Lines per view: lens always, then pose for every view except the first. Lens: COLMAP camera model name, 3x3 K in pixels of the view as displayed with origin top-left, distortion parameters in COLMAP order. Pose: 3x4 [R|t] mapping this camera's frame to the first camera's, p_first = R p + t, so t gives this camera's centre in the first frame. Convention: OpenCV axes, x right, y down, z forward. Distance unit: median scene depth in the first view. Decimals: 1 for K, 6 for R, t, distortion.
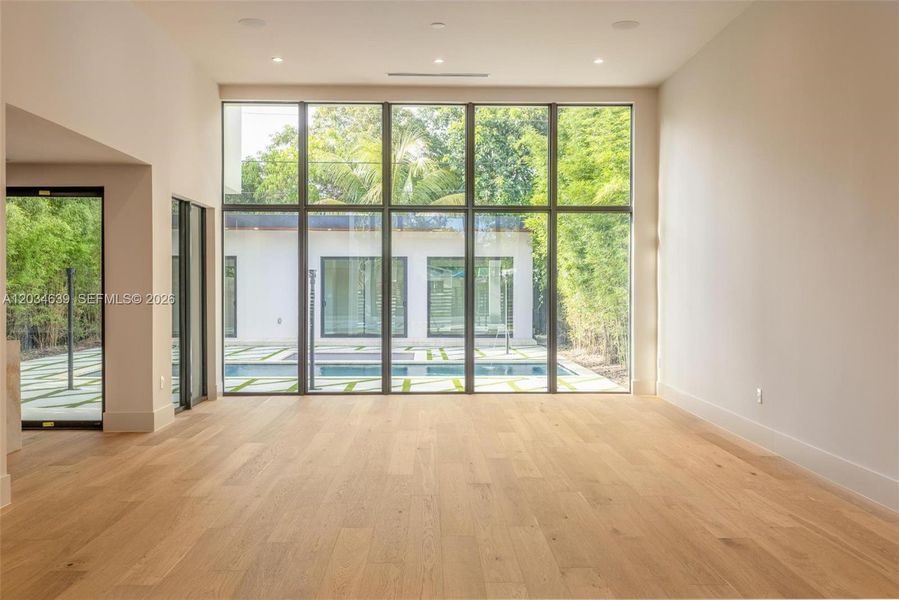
lens RADIAL K [[796.6, 0, 449.5], [0, 796.6, 300.0], [0, 0, 1]] dist [-0.069421, -0.001922]
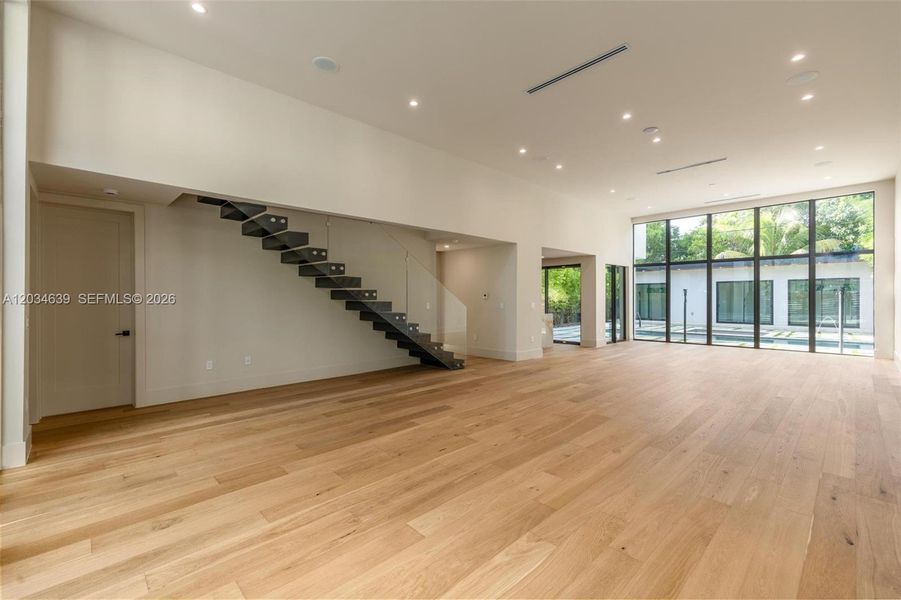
lens RADIAL K [[363.3, 0, 450.5], [0, 363.3, 300.0], [0, 0, 1]] dist [0.001371, 0.000077]
pose [[0.649045, -0.000532, -0.760750, 0.104871], [-0.007434, 0.999948, -0.007042, 0.002282], [0.760714, 0.010226, 0.649007, -0.097223]]
